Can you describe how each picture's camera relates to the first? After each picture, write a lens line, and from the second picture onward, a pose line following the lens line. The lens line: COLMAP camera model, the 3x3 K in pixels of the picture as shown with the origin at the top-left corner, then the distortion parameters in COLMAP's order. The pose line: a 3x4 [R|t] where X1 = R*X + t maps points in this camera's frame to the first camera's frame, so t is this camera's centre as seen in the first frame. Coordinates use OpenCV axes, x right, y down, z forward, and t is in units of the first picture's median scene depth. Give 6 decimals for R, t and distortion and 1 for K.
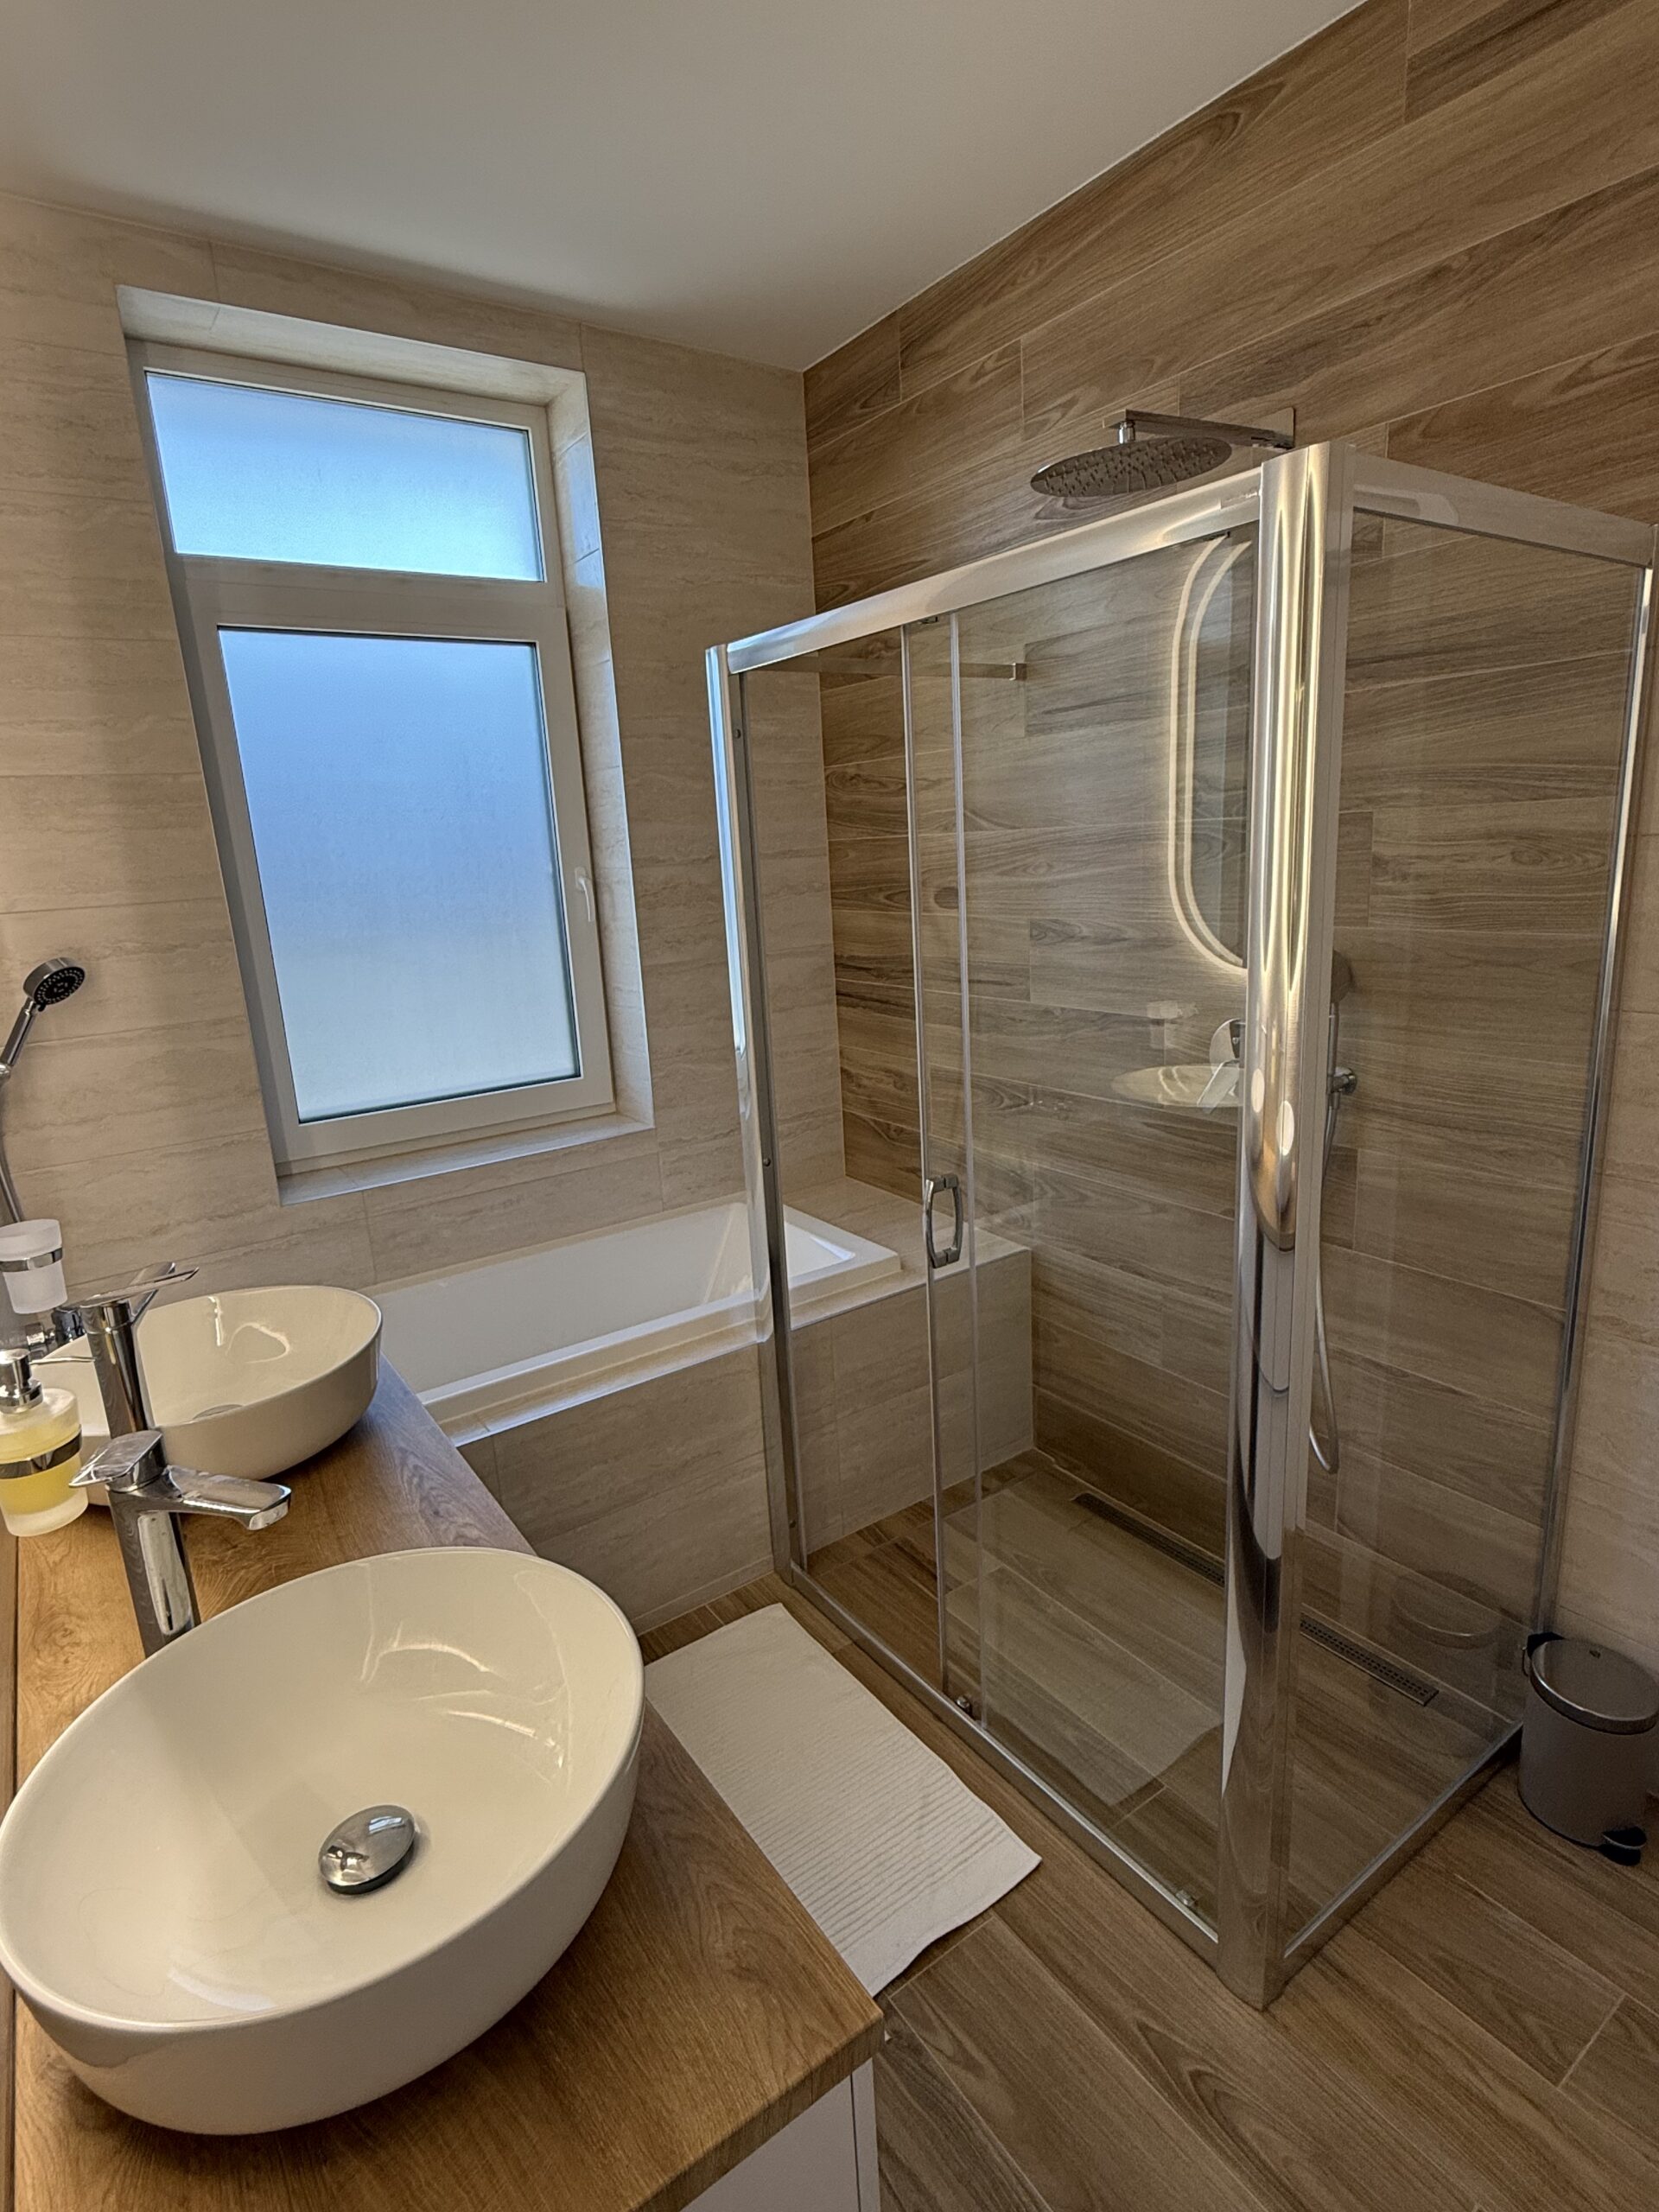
lens RADIAL K [[1115.0, 0, 824.0], [0, 1115.0, 1111.5], [0, 0, 1]] dist [-0.014401, 0.000978]
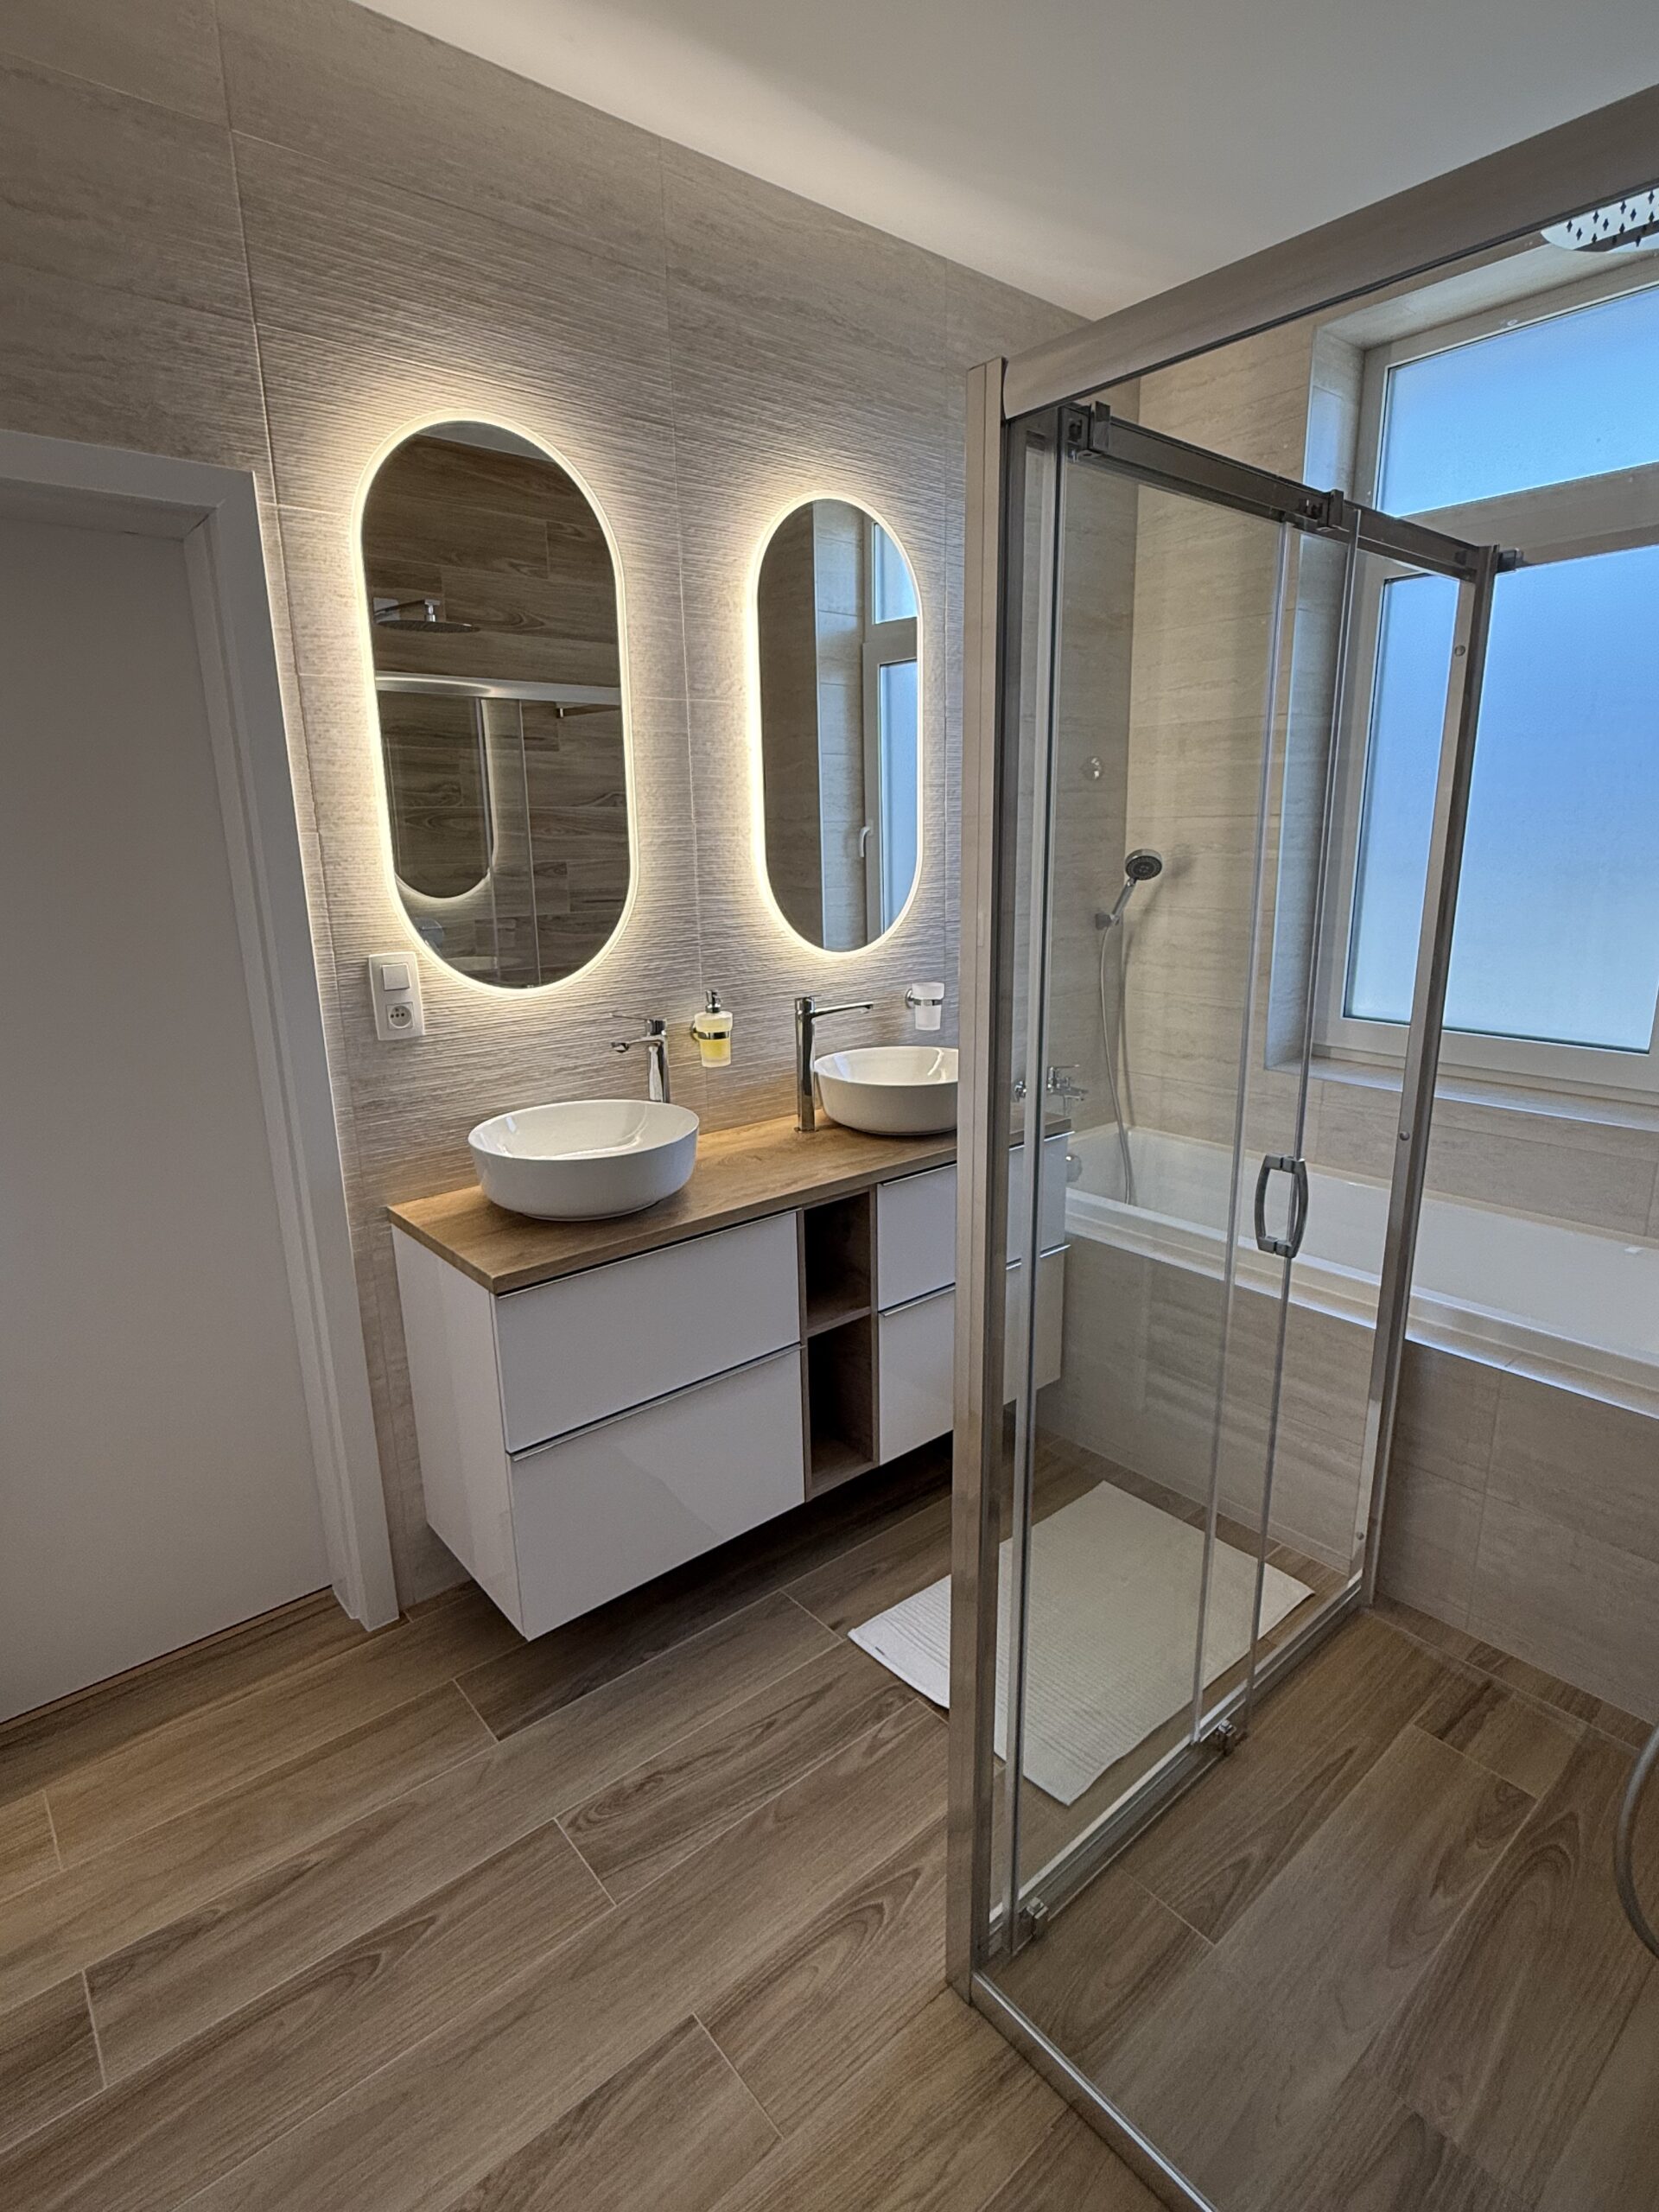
lens RADIAL K [[1115.0, 0, 822.4], [0, 1115.0, 1099.6], [0, 0, 1]] dist [-0.014401, 0.000978]
pose [[0.085963, 0.291814, -0.952604, 0.752710], [-0.215315, 0.938989, 0.268213, -0.124737], [0.972754, 0.182053, 0.143550, 0.405212]]
